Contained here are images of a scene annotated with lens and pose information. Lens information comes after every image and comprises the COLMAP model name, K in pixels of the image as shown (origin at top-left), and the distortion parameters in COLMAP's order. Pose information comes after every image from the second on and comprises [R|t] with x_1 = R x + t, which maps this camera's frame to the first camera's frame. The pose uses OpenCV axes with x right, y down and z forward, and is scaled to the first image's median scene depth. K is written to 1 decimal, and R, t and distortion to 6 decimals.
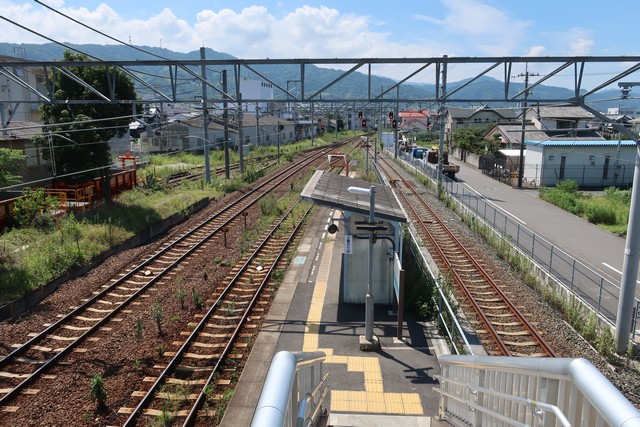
lens RADIAL K [[511.4, 0, 320.7], [0, 511.4, 214.8], [0, 0, 1]] dist [0.003323, 0.007096]
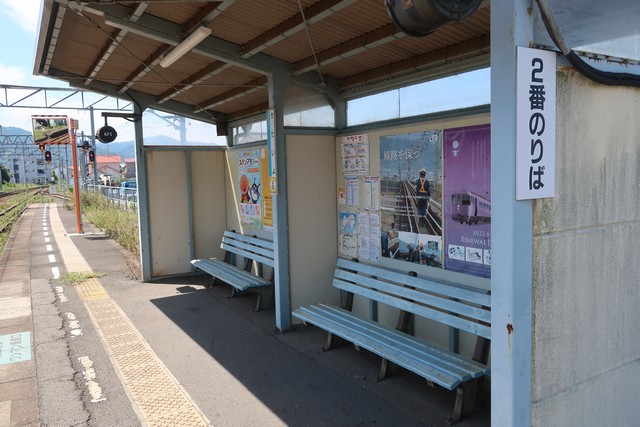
lens RADIAL K [[511.4, 0, 319.2], [0, 511.4, 213.9], [0, 0, 1]] dist [0.003323, 0.007096]
pose [[0.827412, -0.074567, 0.556624, -0.007527], [0.136593, 0.988103, -0.070673, 0.009470], [-0.544732, 0.134507, 0.827753, 0.106809]]
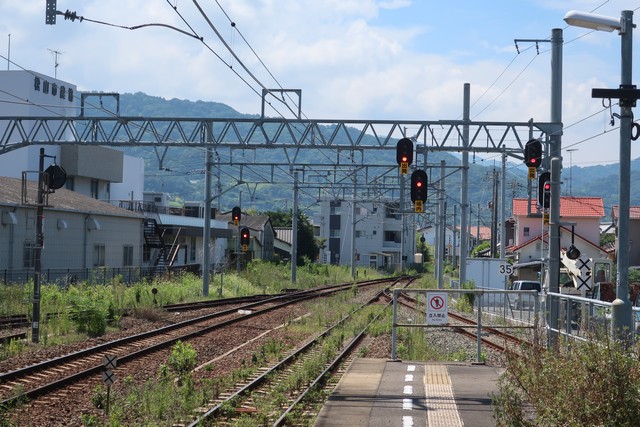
lens RADIAL K [[1477.9, 0, 320.3], [0, 1477.9, 214.6], [0, 0, 1]] dist [-0.281102, 0.000000]
pose [[0.998515, 0.018140, 0.051378, 0.002801], [-0.006769, 0.976944, -0.213389, -0.012754], [-0.054065, 0.212724, 0.975615, 0.219711]]
